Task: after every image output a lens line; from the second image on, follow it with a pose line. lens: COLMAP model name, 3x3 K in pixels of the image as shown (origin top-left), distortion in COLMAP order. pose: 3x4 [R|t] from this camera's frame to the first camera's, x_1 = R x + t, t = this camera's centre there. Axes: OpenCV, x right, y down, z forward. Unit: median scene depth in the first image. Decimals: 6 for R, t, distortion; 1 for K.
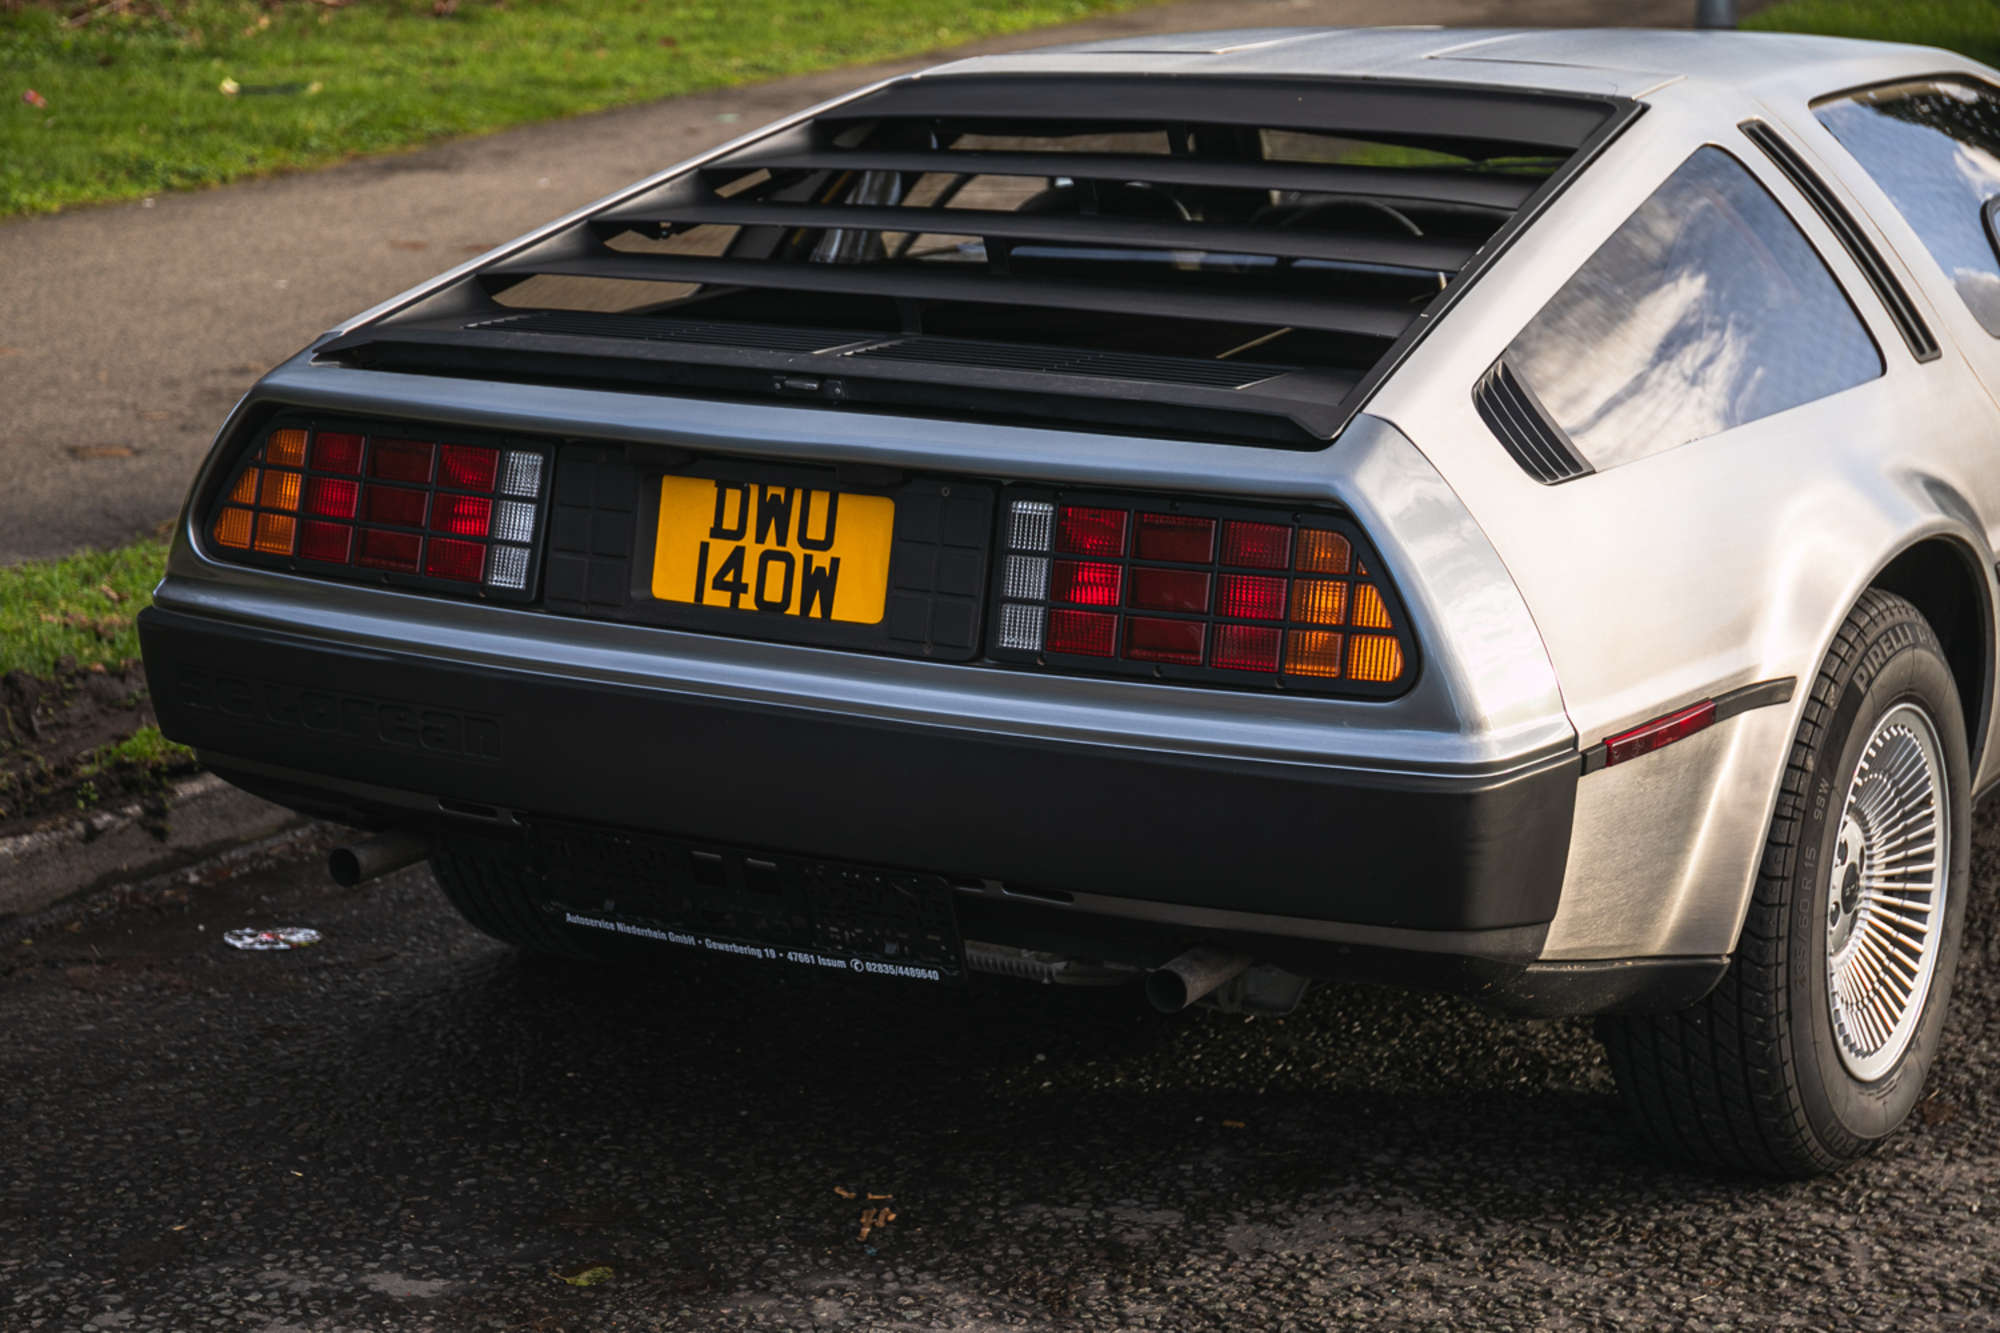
lens RADIAL K [[3890.2, 0, 1000.0], [0, 3890.2, 666.5], [0, 0, 1]] dist [-0.017722, 1.542434]
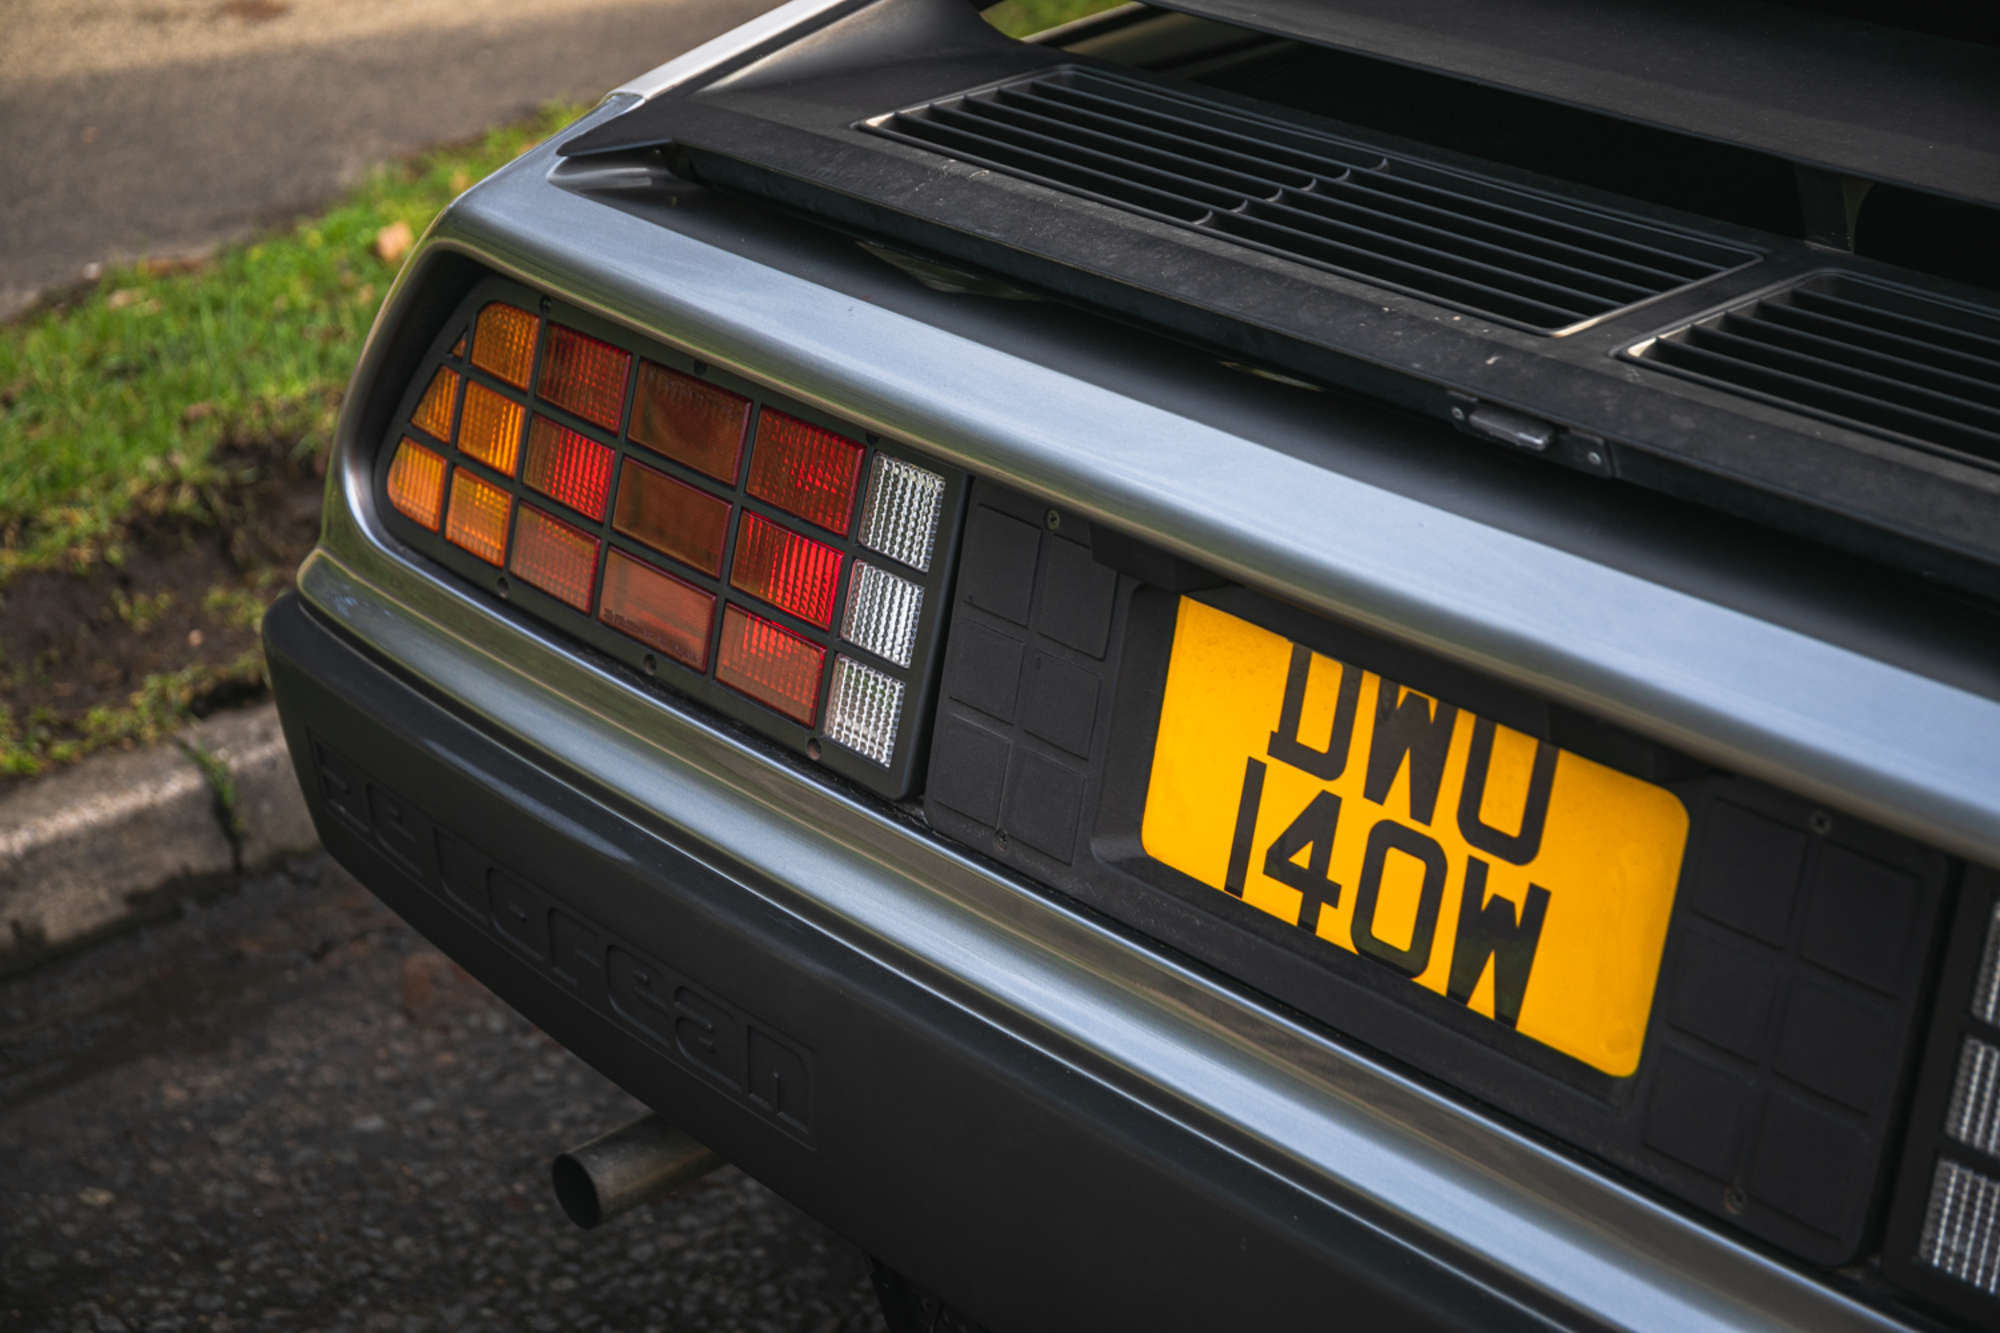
lens RADIAL K [[3890.2, 0, 1000.0], [0, 3890.2, 666.5], [0, 0, 1]] dist [-0.017722, 1.542434]
pose [[0.960325, 0.113867, -0.254580, 0.004131], [-0.065139, 0.979183, 0.192244, -0.122557], [0.271170, -0.168034, 0.947751, 0.595167]]
